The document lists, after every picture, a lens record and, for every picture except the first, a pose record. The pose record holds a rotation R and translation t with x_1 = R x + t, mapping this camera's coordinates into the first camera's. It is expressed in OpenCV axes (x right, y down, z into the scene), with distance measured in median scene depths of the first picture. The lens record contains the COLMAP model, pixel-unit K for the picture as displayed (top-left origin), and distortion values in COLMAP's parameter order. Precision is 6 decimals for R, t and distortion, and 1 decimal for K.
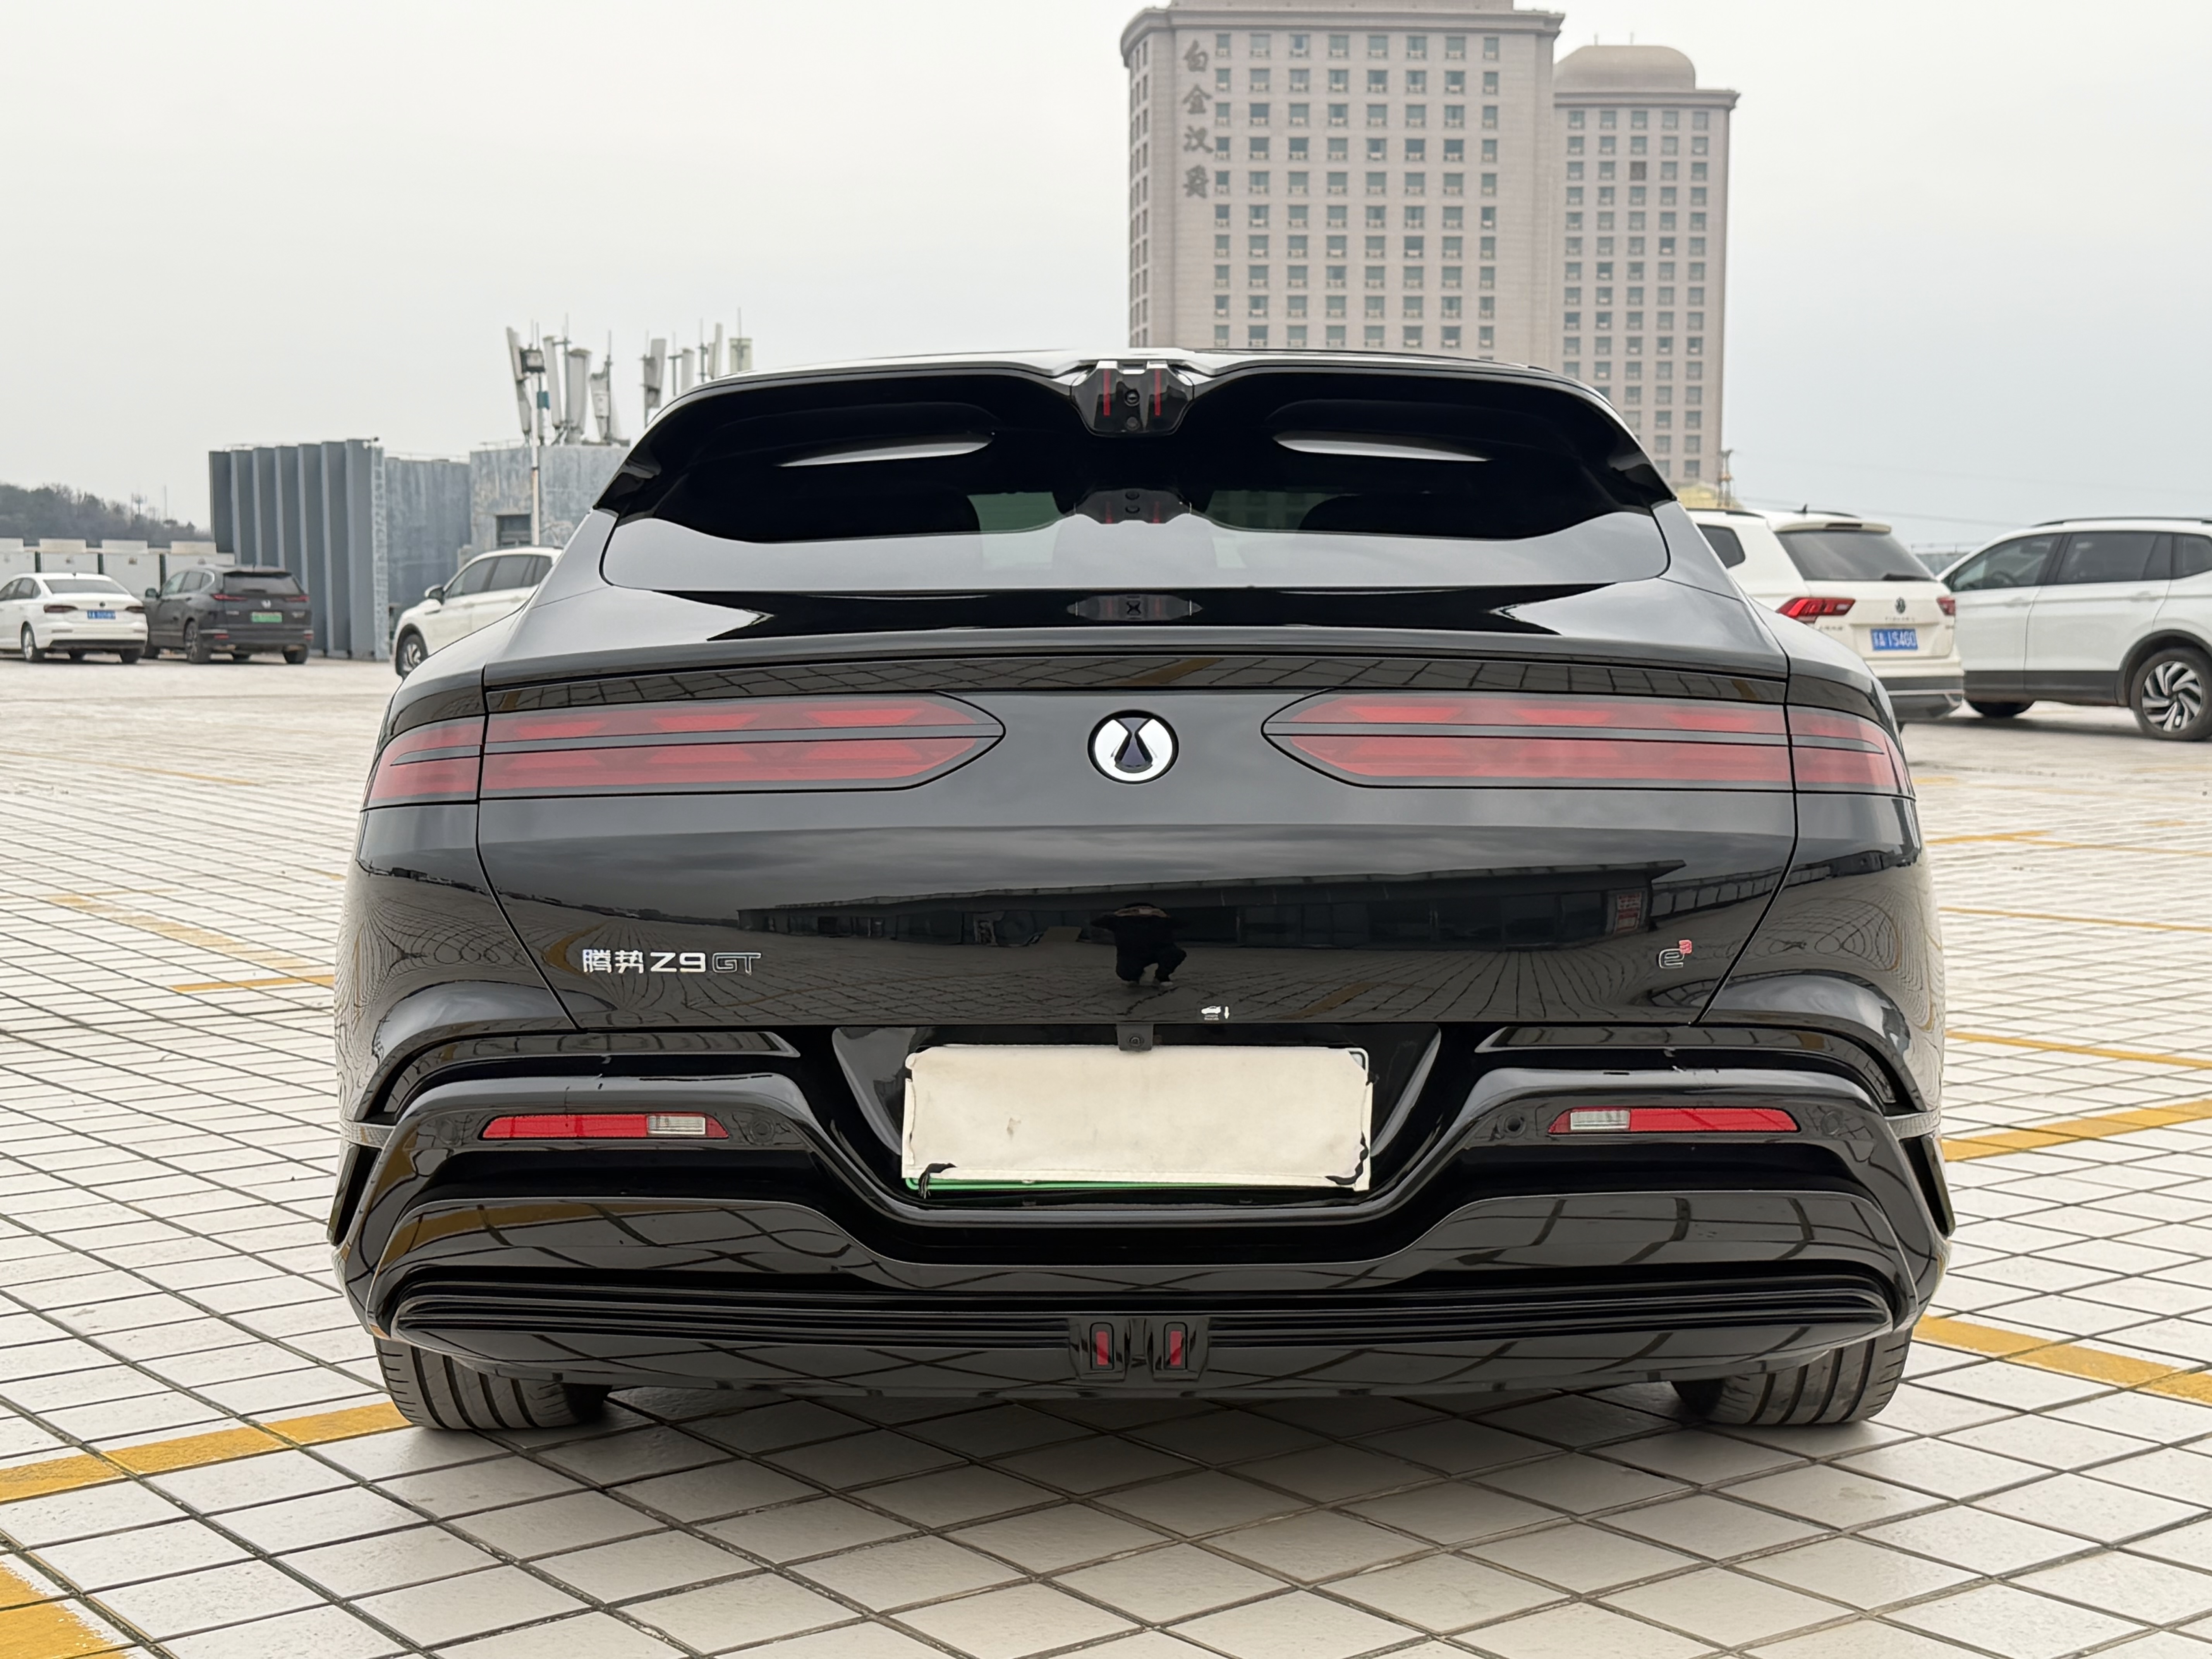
lens RADIAL K [[3039.2, 0, 1106.0], [0, 3039.2, 829.5], [0, 0, 1]] dist [0.139304, -0.033138]
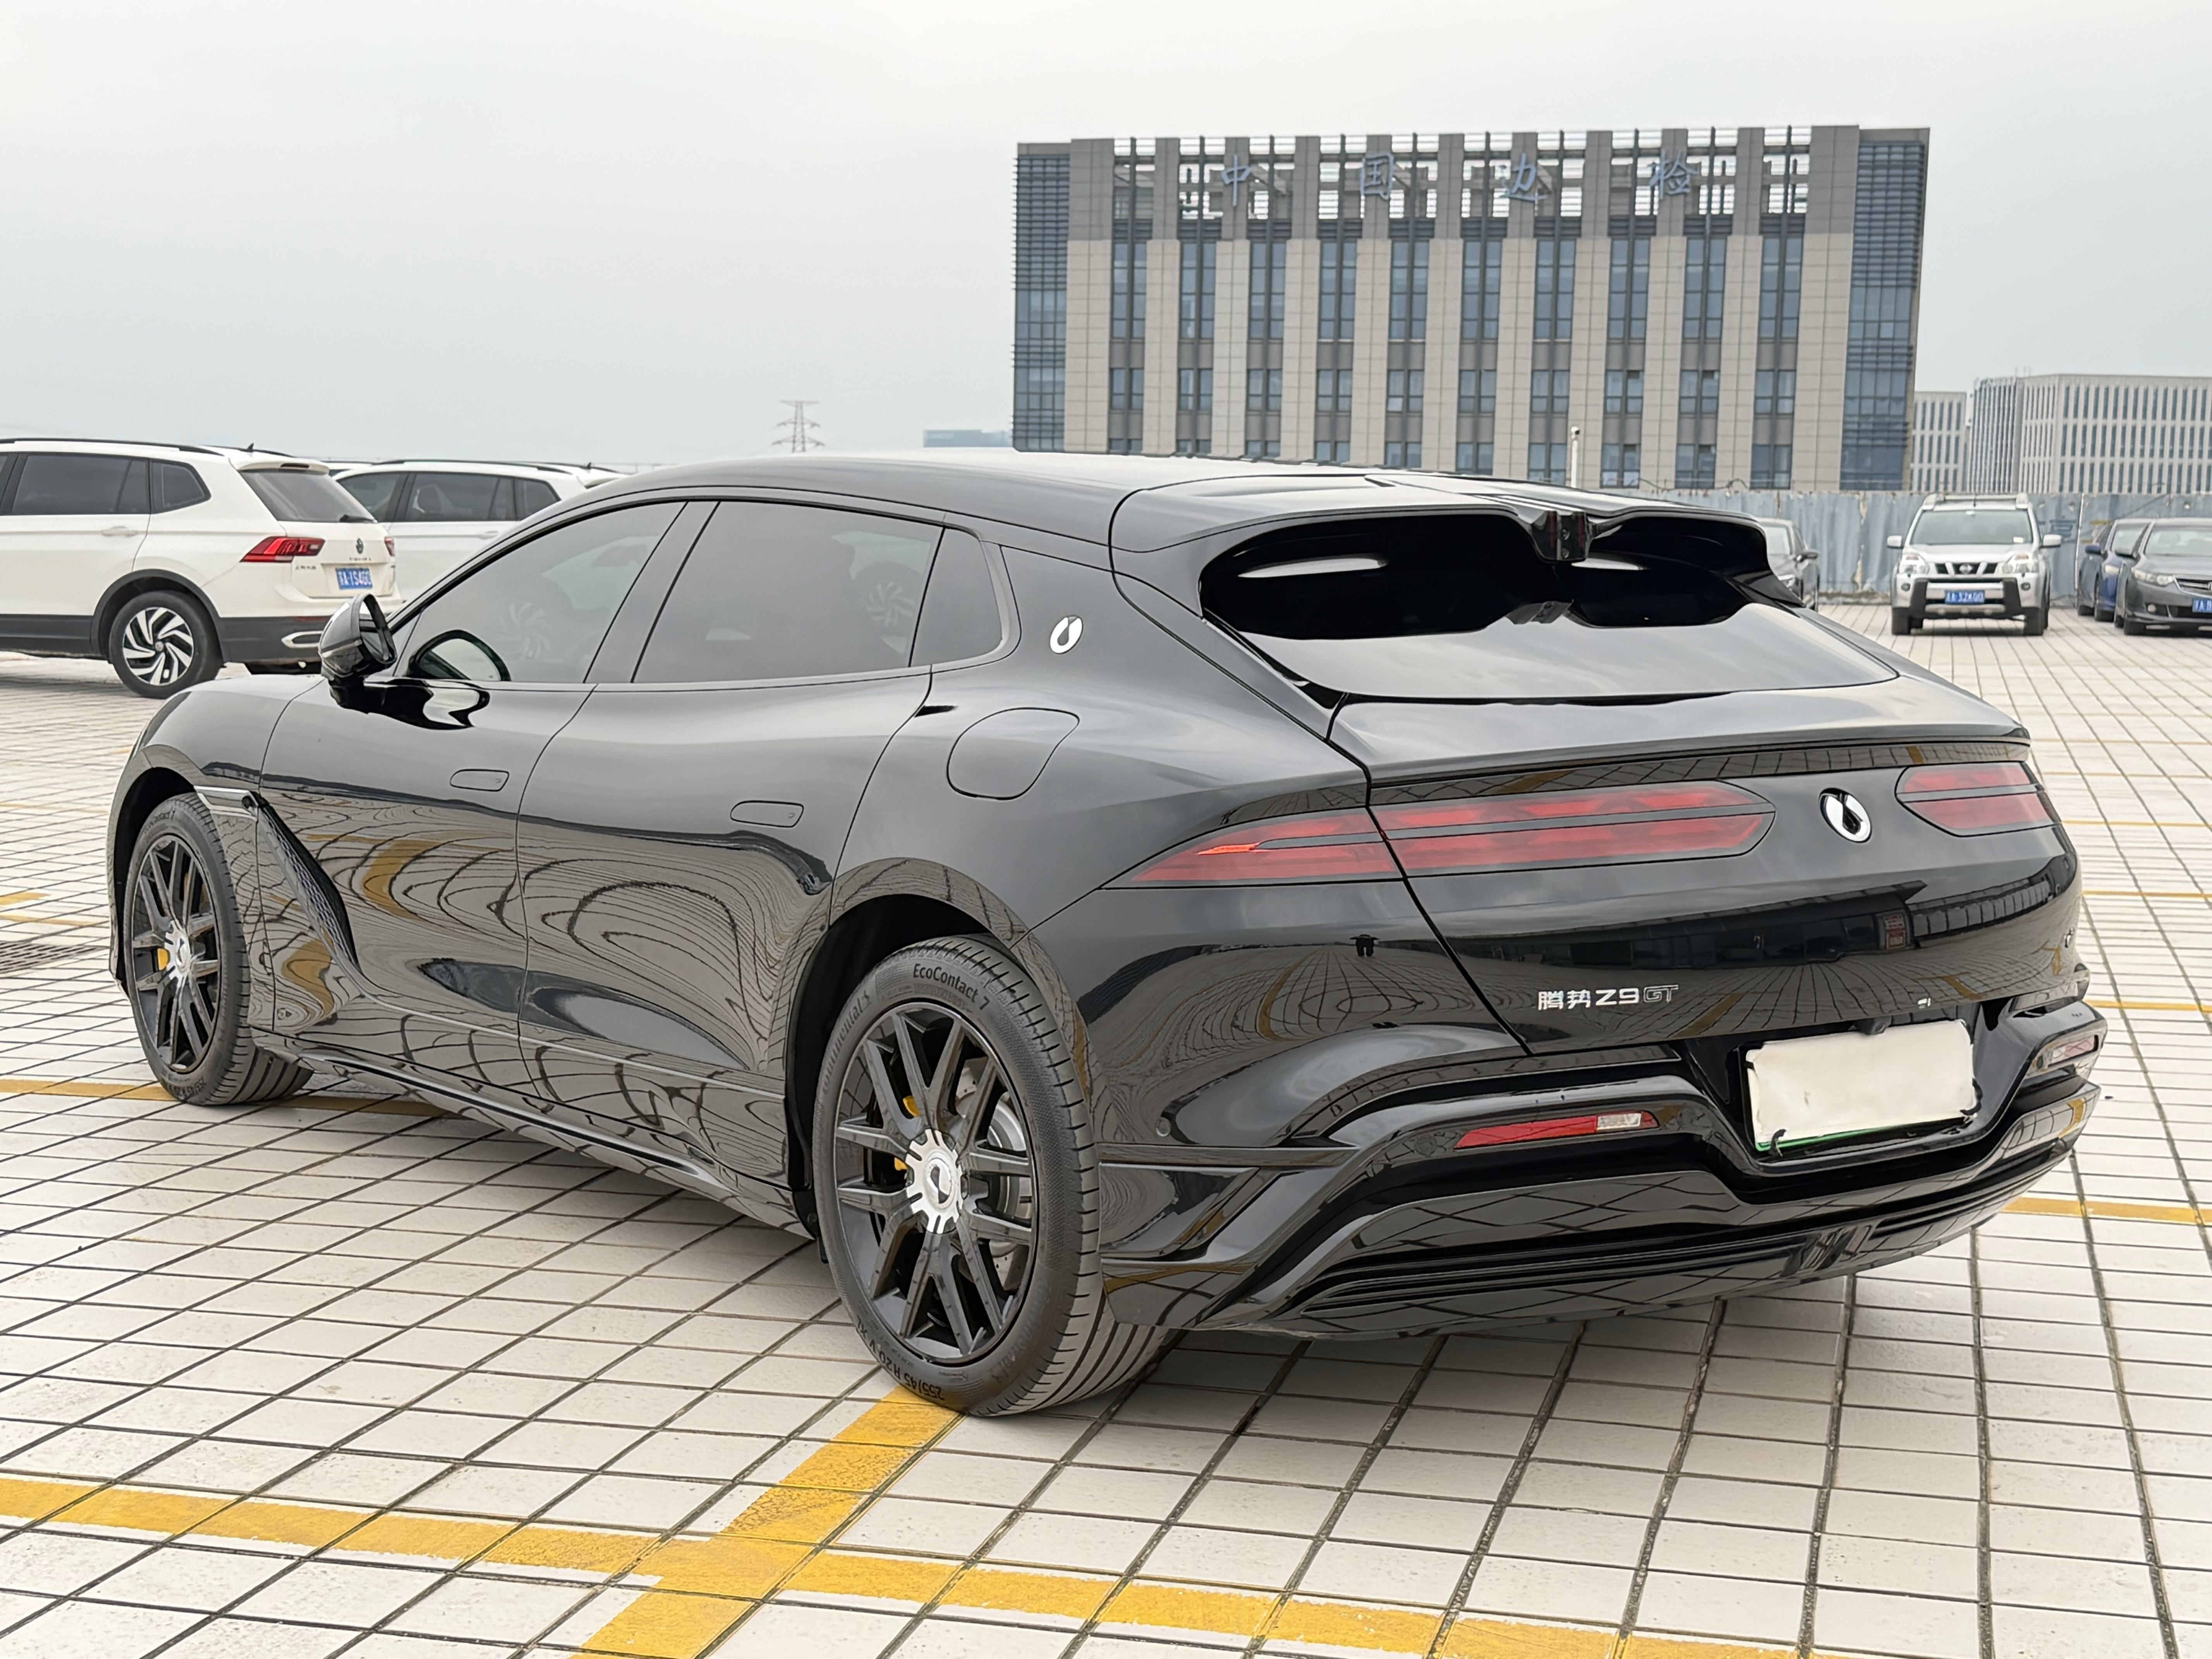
lens RADIAL K [[3039.2, 0, 1106.0], [0, 3039.2, 829.5], [0, 0, 1]] dist [0.139304, -0.033138]
pose [[0.791404, -0.048188, 0.609392, -0.182220], [0.027523, 0.998686, 0.043228, -0.014855], [-0.610674, -0.017438, 0.791690, 0.017172]]
